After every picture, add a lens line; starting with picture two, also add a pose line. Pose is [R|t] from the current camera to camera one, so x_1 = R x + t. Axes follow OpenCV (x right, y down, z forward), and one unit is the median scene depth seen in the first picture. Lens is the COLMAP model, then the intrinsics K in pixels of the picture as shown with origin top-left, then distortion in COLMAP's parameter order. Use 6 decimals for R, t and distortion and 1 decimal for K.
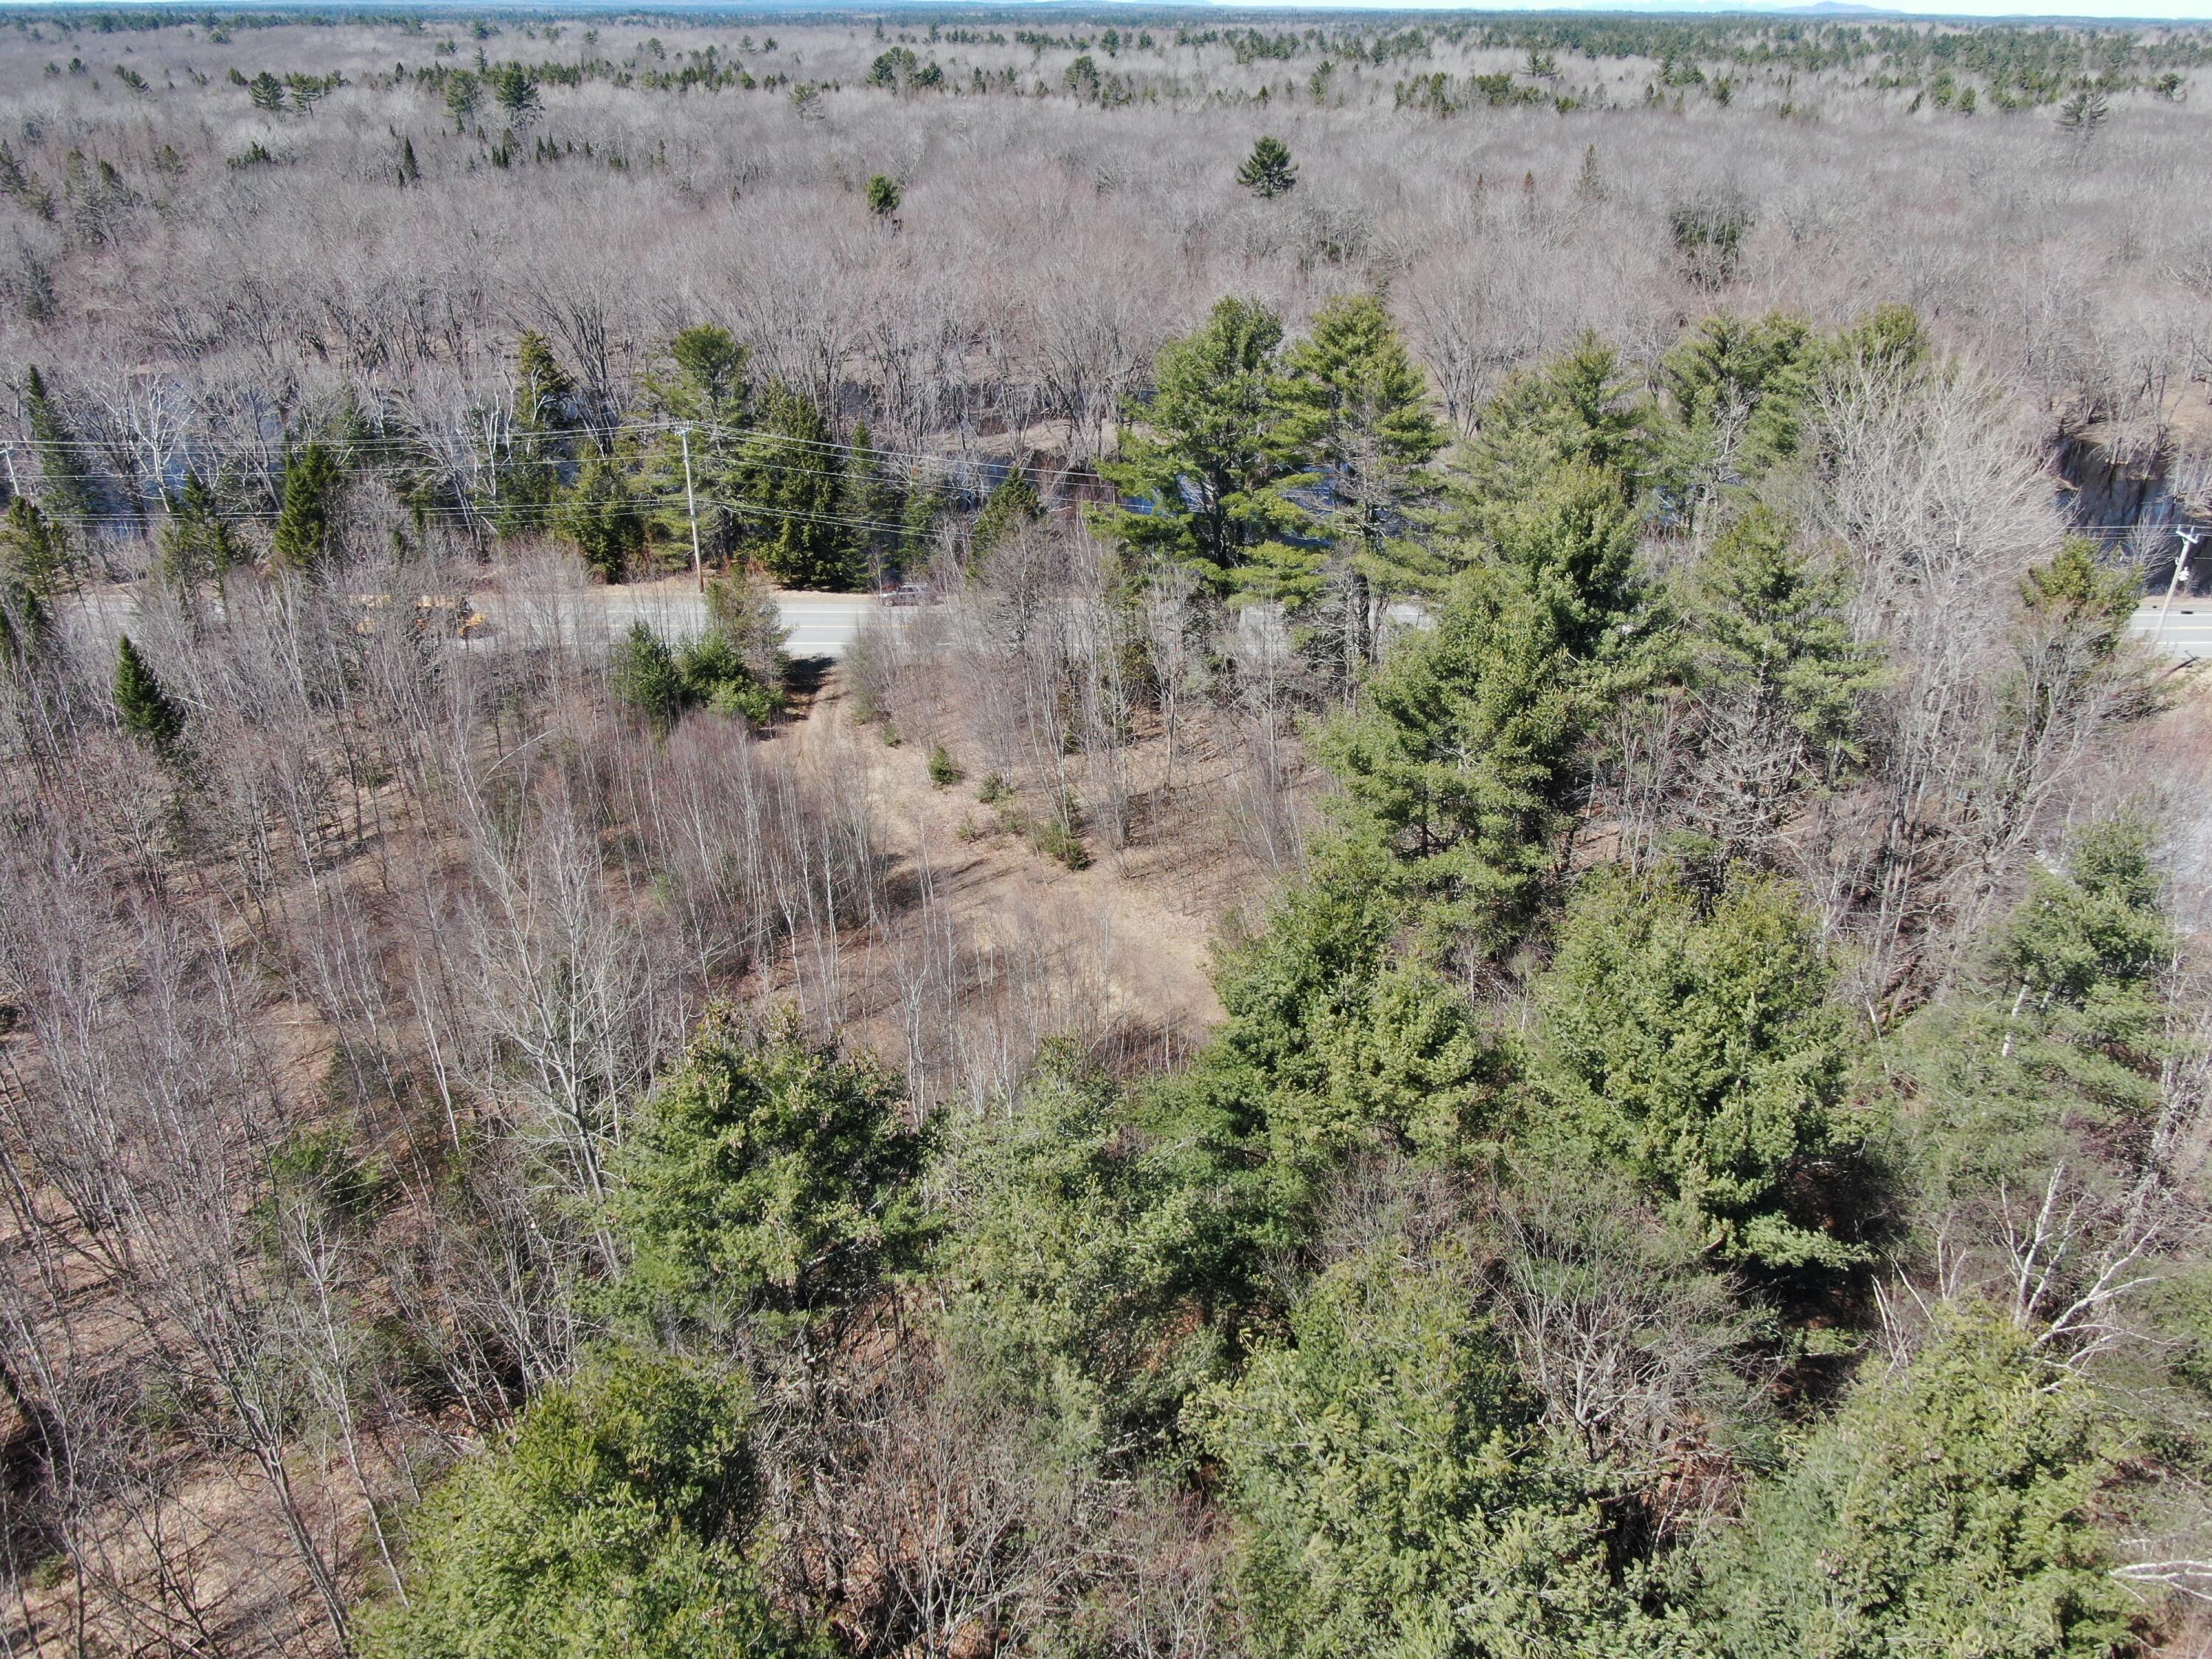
lens RADIAL K [[1598.7, 0, 1110.3], [0, 1598.7, 819.9], [0, 0, 1]] dist [-0.012639, -0.000489]
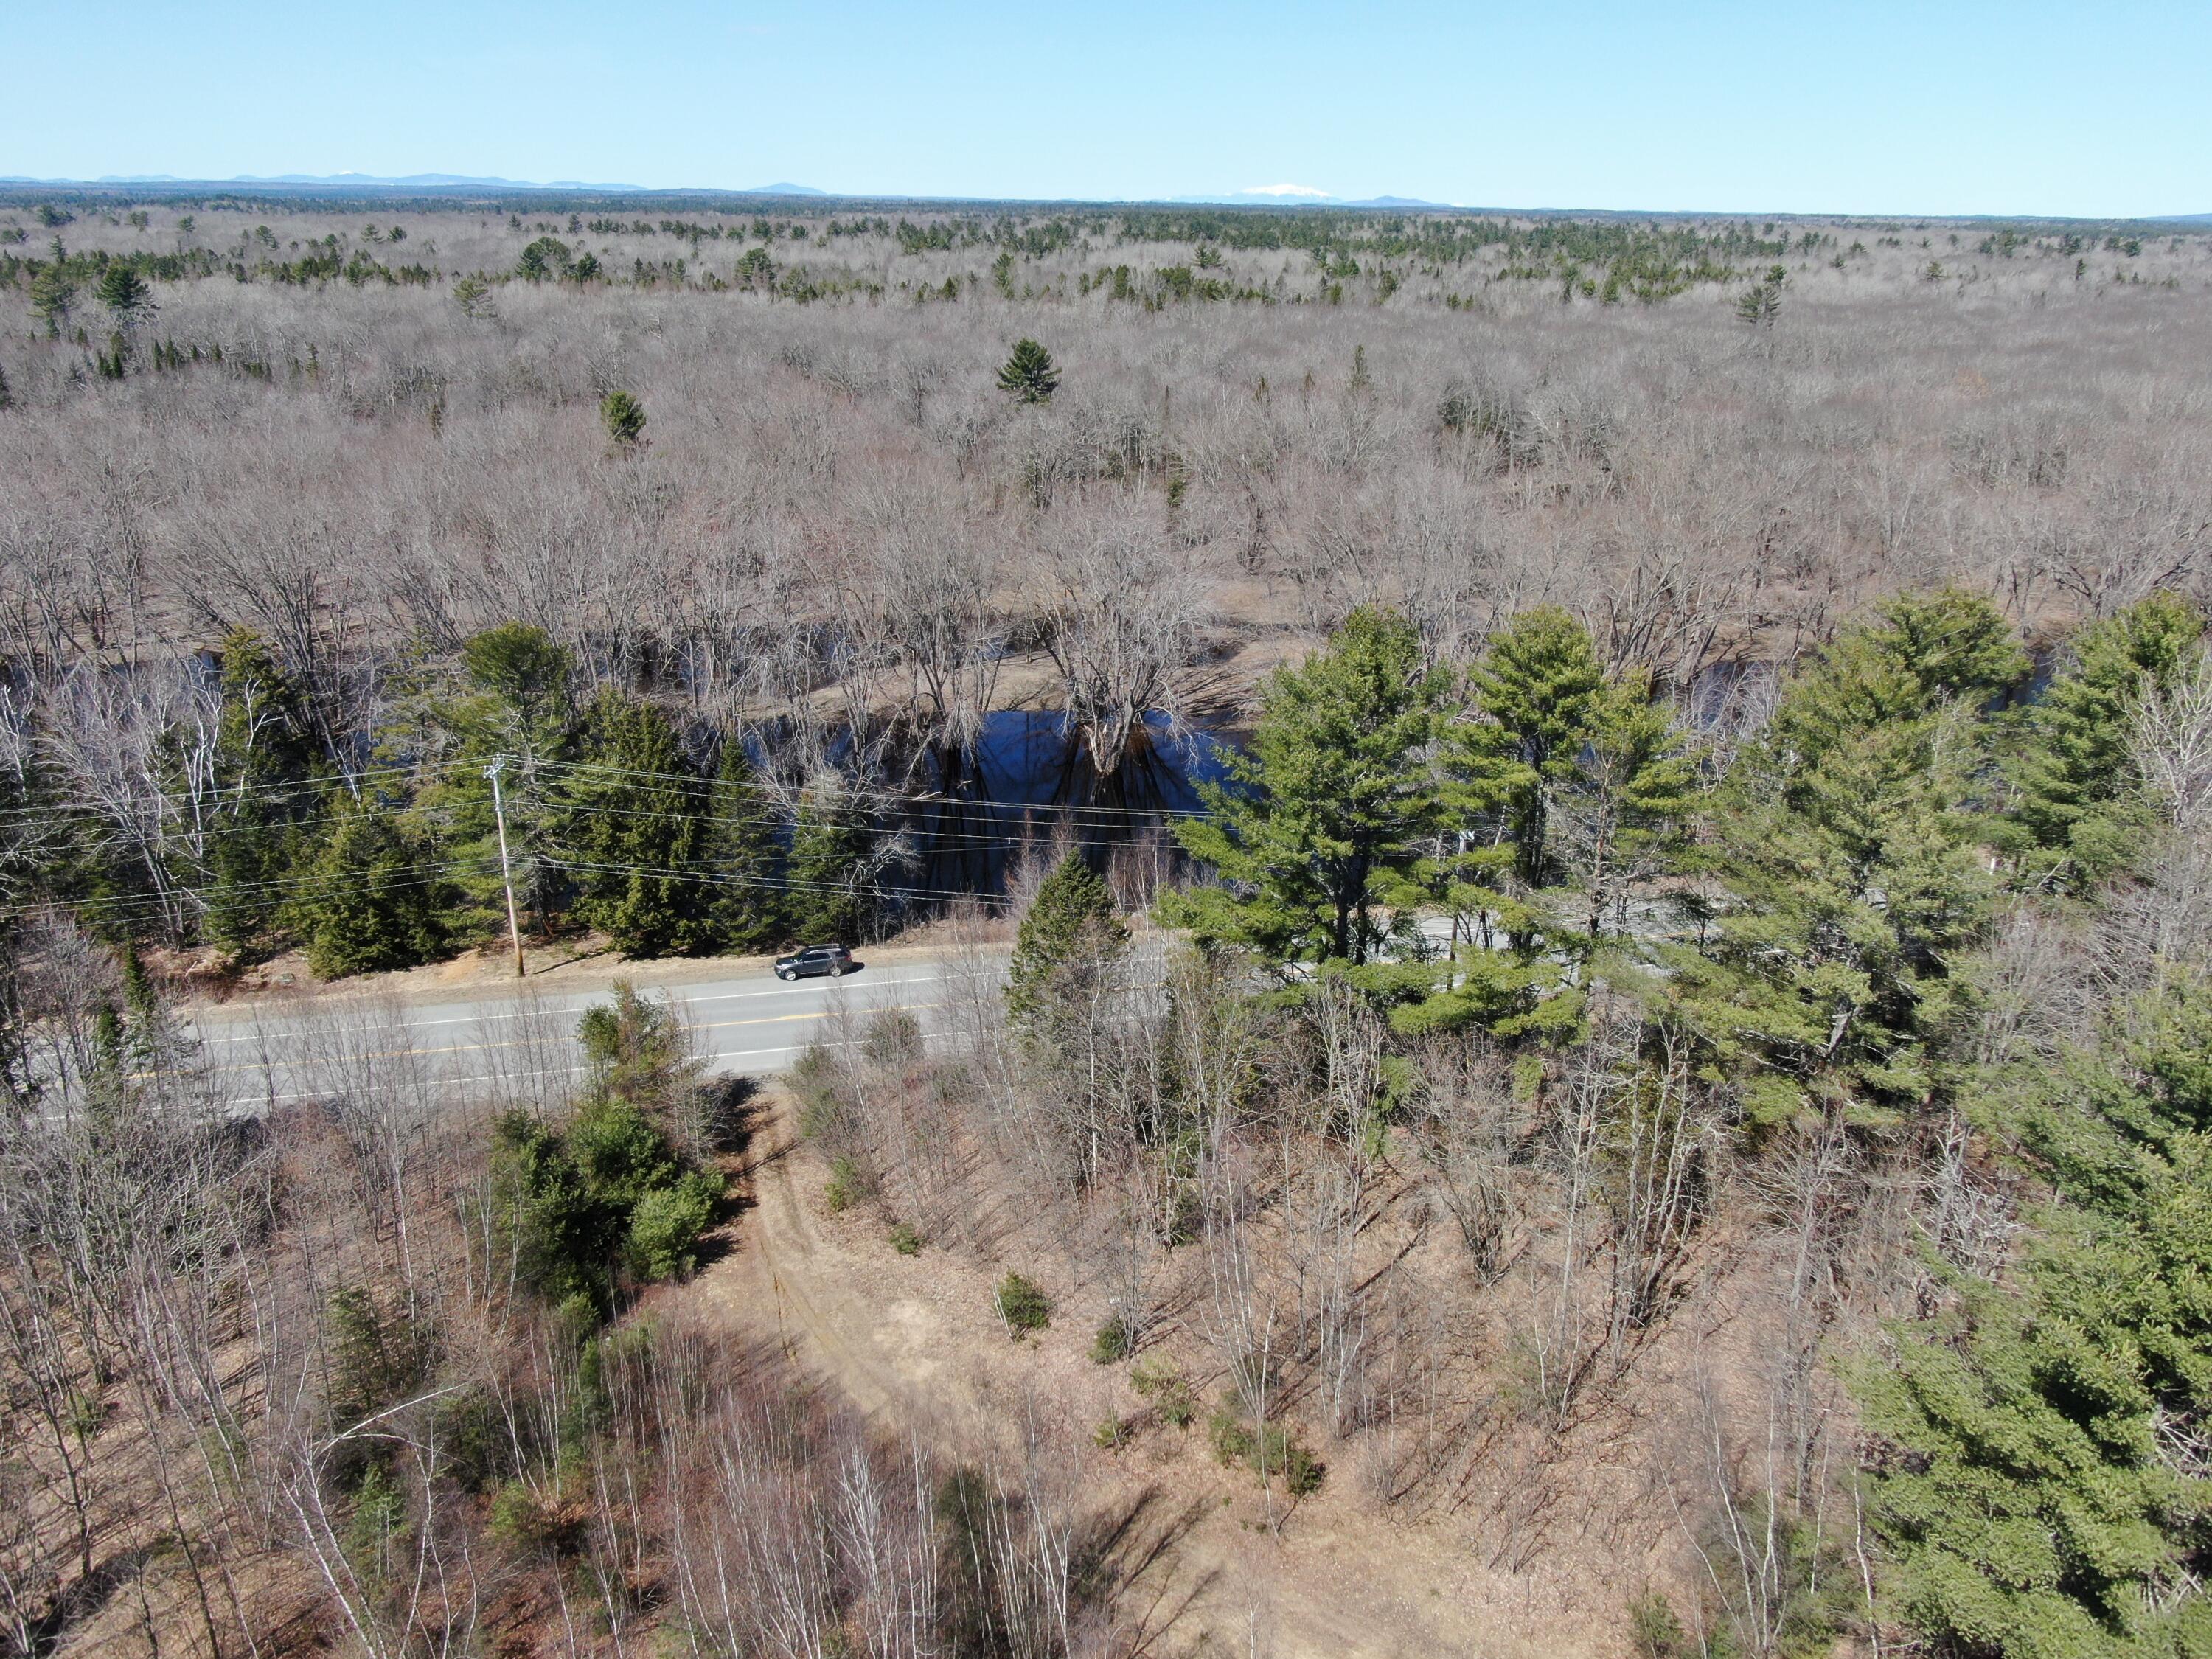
lens RADIAL K [[1598.7, 0, 1110.3], [0, 1598.7, 819.9], [0, 0, 1]] dist [-0.012639, -0.000489]
pose [[0.975352, -0.070934, 0.208944, -0.195023], [0.091290, 0.991800, -0.089438, -0.172765], [-0.200887, 0.106308, 0.973829, 0.307947]]
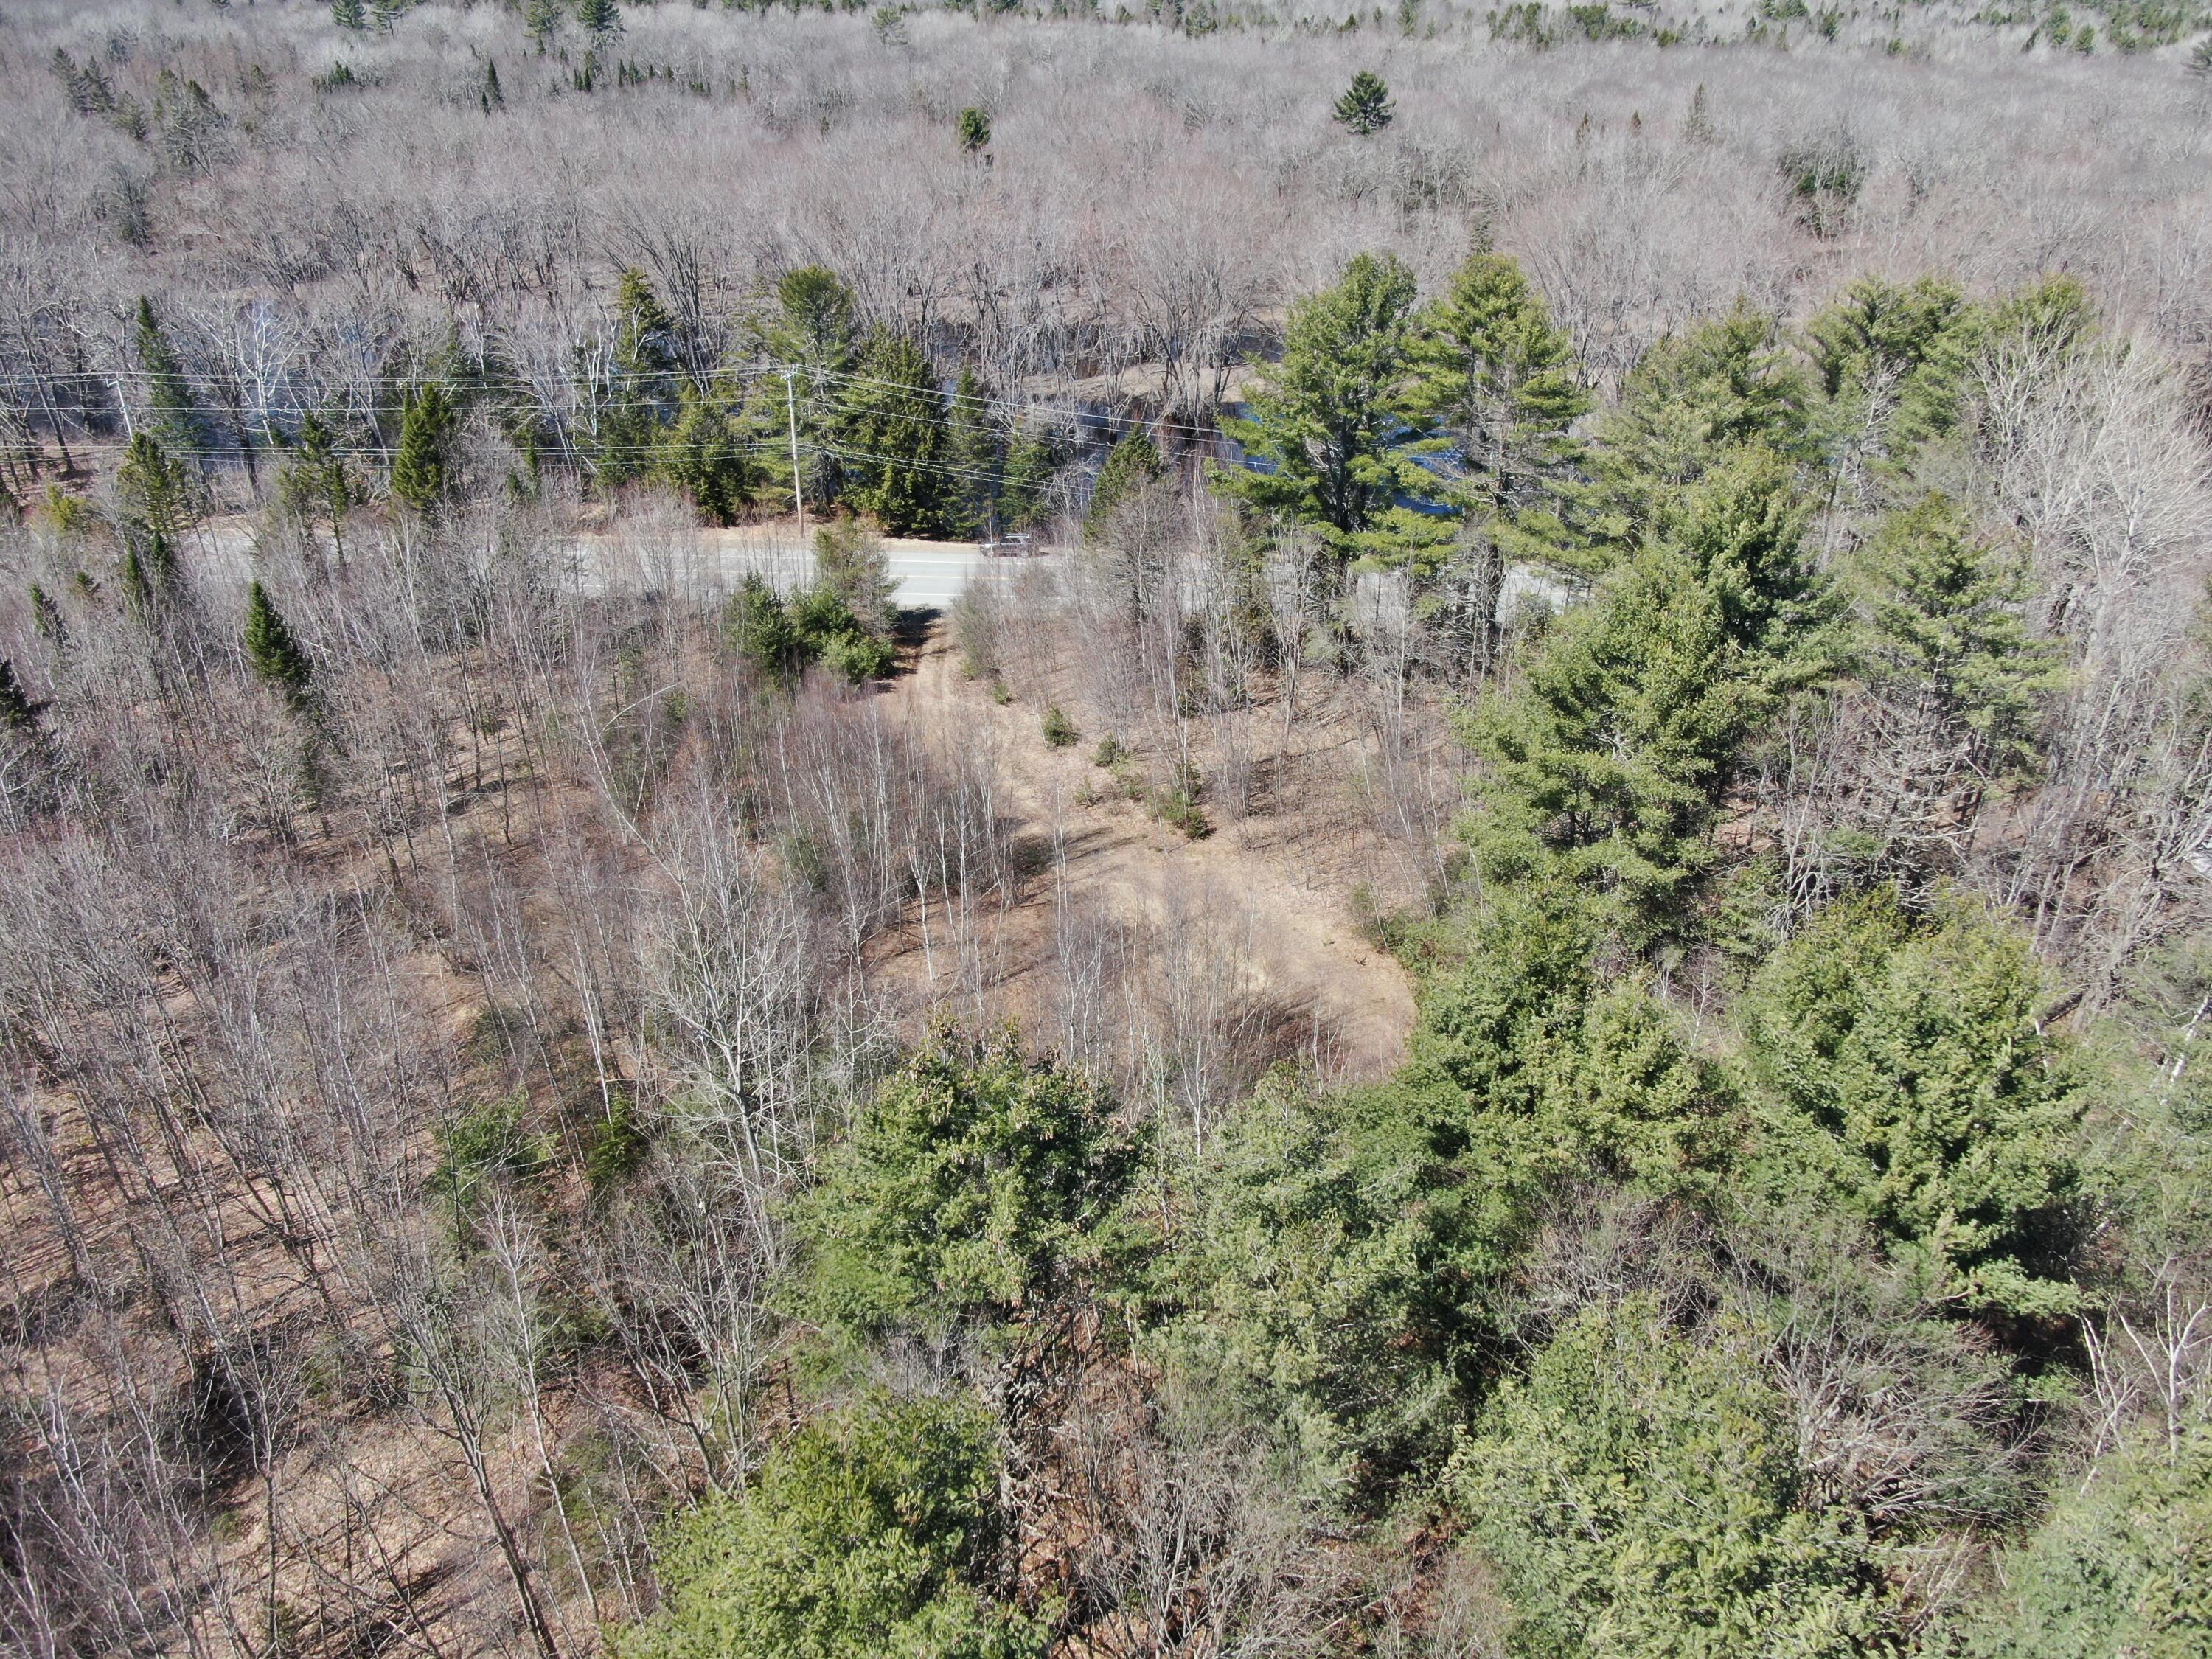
lens RADIAL K [[1598.7, 0, 1110.3], [0, 1598.7, 819.9], [0, 0, 1]] dist [-0.012639, -0.000489]
pose [[0.999130, 0.027207, -0.031591, -0.039151], [-0.025931, 0.998857, 0.040151, -0.016885], [0.032648, -0.039297, 0.998694, 0.008123]]
